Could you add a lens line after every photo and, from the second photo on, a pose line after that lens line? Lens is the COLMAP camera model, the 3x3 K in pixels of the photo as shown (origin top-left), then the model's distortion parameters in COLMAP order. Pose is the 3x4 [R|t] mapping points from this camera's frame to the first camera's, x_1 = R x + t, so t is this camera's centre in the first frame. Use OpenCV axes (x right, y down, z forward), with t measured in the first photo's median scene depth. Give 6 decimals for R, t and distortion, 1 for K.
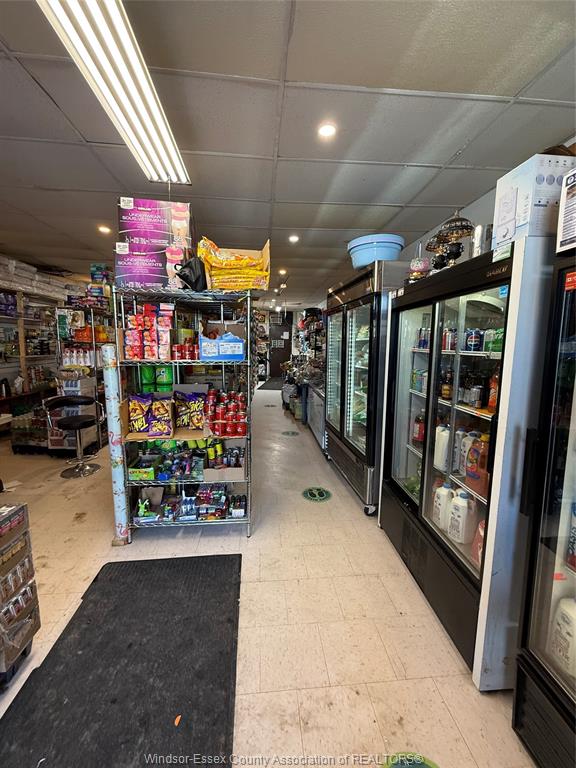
lens RADIAL K [[306.8, 0, 288.8], [0, 306.8, 381.5], [0, 0, 1]] dist [0.003258, 0.000180]
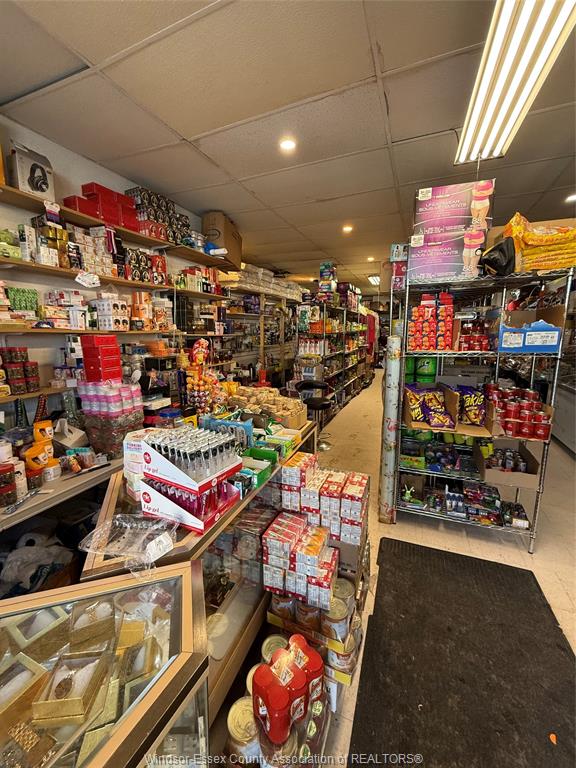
lens RADIAL K [[306.8, 0, 286.4], [0, 306.8, 381.7], [0, 0, 1]] dist [0.003258, 0.000180]
pose [[0.881131, 0.055207, -0.469638, -0.374866], [-0.037528, 0.998193, 0.046932, 0.000480], [0.471380, -0.023728, 0.881611, -0.100797]]
